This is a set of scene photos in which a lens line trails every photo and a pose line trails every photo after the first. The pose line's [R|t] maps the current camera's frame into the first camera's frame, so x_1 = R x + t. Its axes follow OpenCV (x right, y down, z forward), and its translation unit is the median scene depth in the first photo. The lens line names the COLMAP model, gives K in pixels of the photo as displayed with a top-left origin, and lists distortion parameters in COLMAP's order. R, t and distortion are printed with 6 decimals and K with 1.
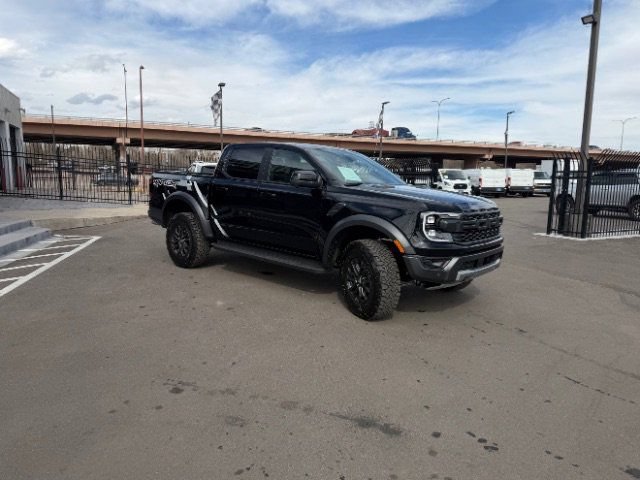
lens RADIAL K [[450.0, 0, 317.7], [0, 450.0, 238.3], [0, 0, 1]] dist [0.027300, -0.034271]
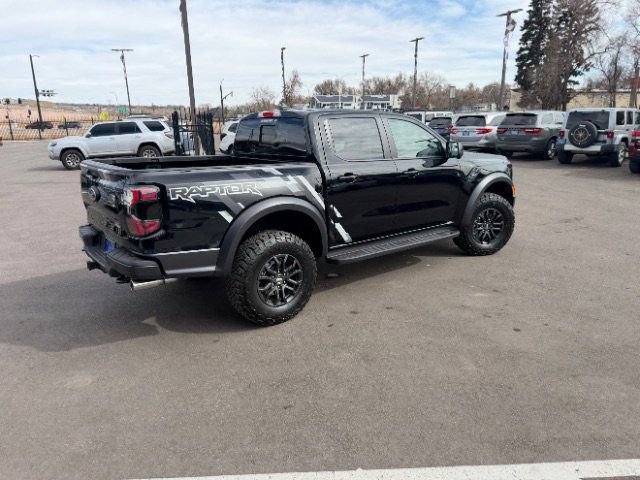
lens RADIAL K [[450.0, 0, 318.4], [0, 450.0, 238.2], [0, 0, 1]] dist [0.027300, -0.034271]
pose [[0.192728, -0.277594, 0.941168, -0.898483], [0.162567, 0.954928, 0.248363, -0.199426], [-0.967692, 0.105136, 0.229169, 0.879449]]
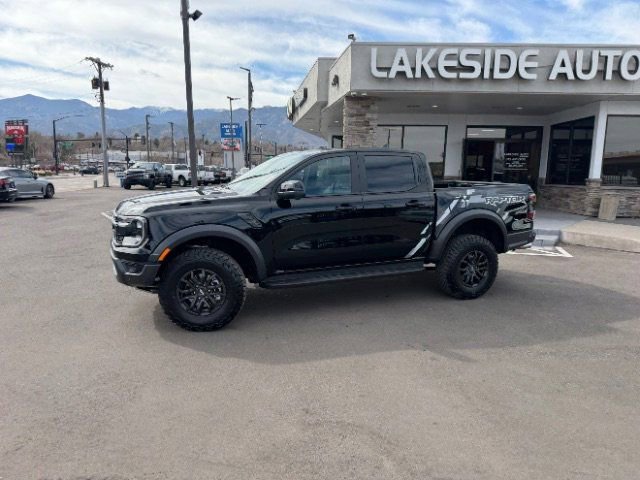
lens RADIAL K [[450.0, 0, 315.8], [0, 450.0, 244.5], [0, 0, 1]] dist [0.027300, -0.034271]
pose [[-0.448205, 0.117138, -0.886223, 0.833377], [-0.155025, 0.966171, 0.206108, -0.205456], [0.880386, 0.229766, -0.414883, 1.408954]]
